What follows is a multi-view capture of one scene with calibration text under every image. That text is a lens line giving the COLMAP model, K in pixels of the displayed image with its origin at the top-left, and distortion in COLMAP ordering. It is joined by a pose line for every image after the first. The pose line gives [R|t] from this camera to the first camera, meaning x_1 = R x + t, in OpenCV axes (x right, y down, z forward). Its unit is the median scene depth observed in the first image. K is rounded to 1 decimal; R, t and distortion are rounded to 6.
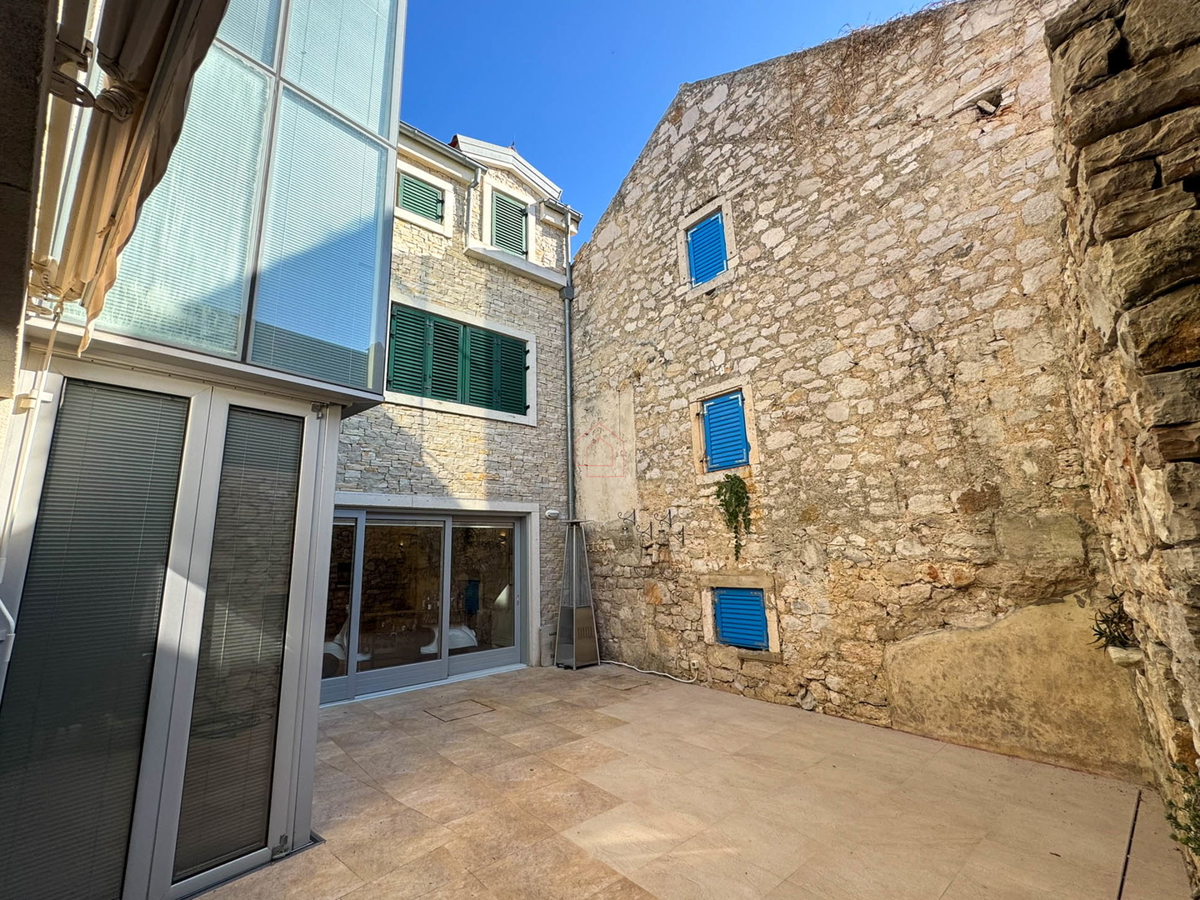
lens RADIAL K [[483.3, 0, 581.4], [0, 483.3, 458.0], [0, 0, 1]] dist [-0.003210, 0.001228]
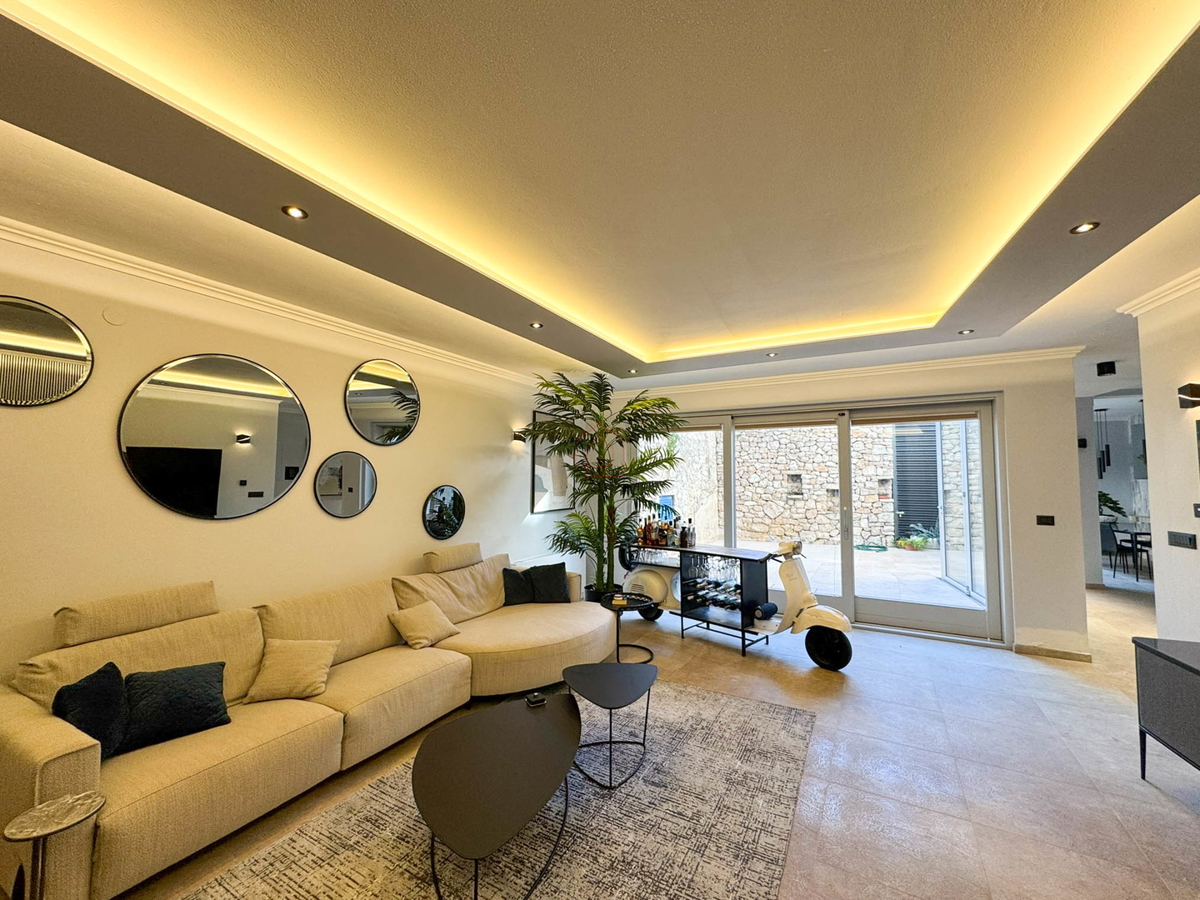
lens RADIAL K [[483.3, 0, 601.8], [0, 483.3, 449.2], [0, 0, 1]] dist [-0.003210, 0.001228]
pose [[-0.341236, 0.084926, 0.936133, -1.137990], [-0.180592, 0.971434, -0.153957, 0.396852], [-0.922467, -0.221594, -0.316151, 1.708846]]
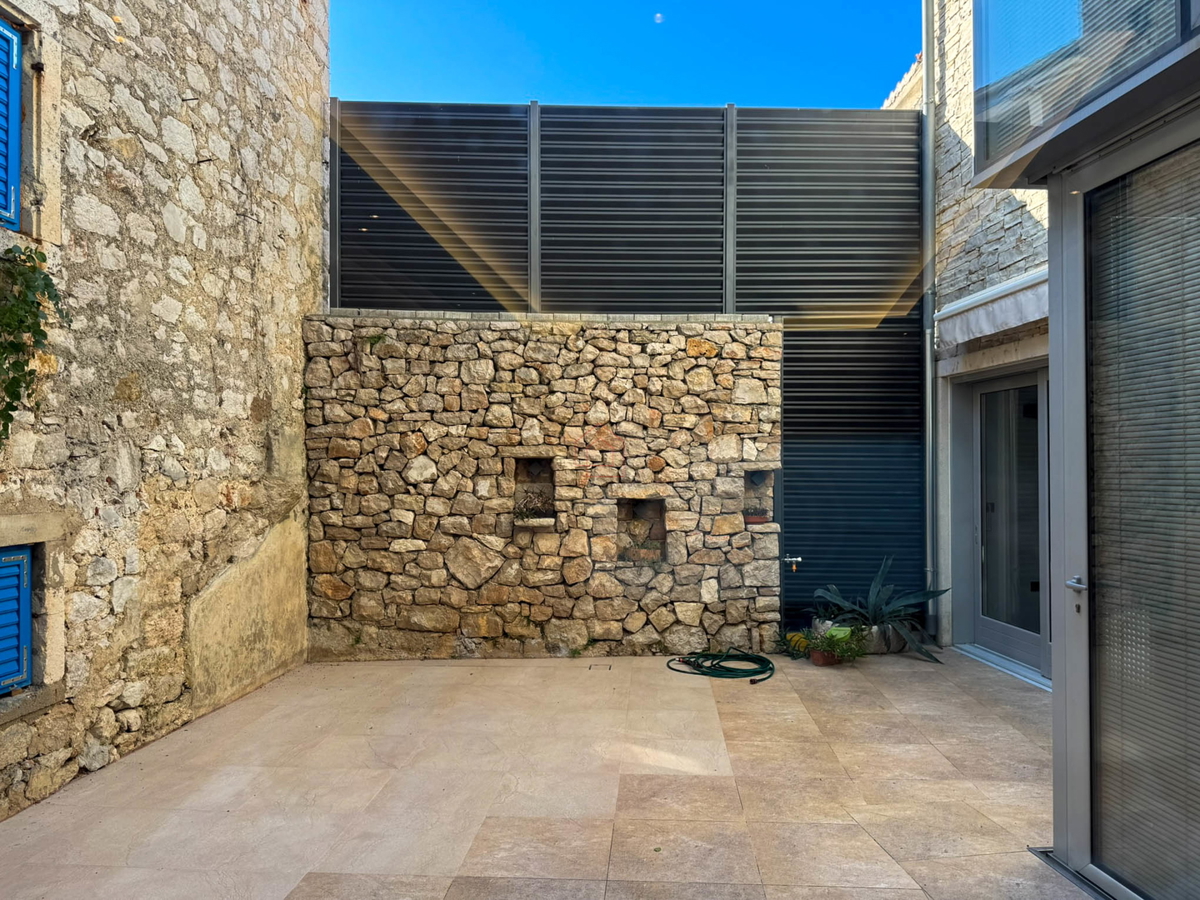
lens RADIAL K [[847.7, 0, 604.2], [0, 847.7, 457.1], [0, 0, 1]] dist [0.058446, -0.072114]
pose [[-0.723008, 0.040762, 0.689636, -0.446448], [-0.116074, 0.976899, -0.179433, 0.253108], [-0.681018, -0.209780, -0.701574, 1.108646]]
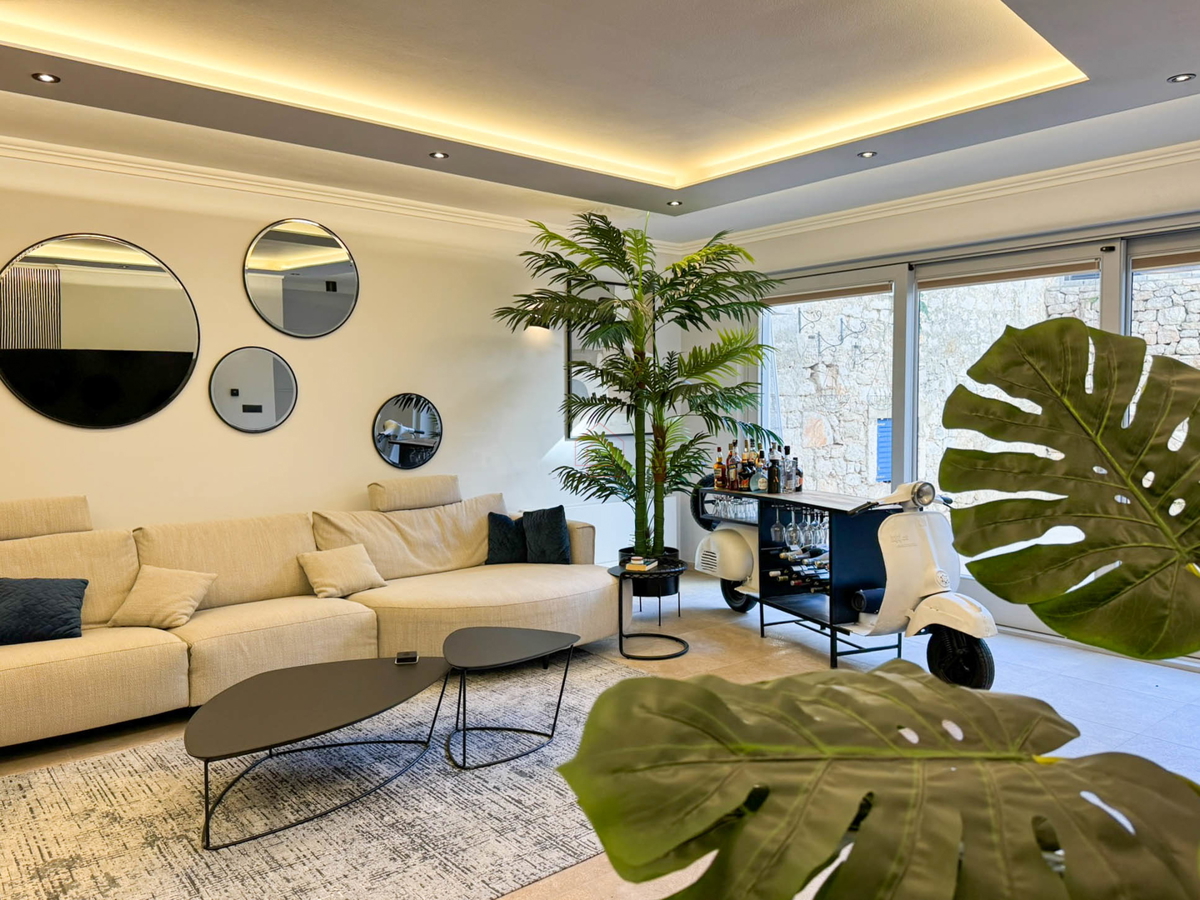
lens RADIAL K [[887.4, 0, 590.1], [0, 887.4, 432.9], [0, 0, 1]] dist [0.053603, -0.060473]
pose [[0.019818, -0.009650, 0.999757, -1.306498], [-0.192268, 0.981253, 0.013282, 0.372131], [-0.981142, -0.192485, 0.017591, 1.479467]]
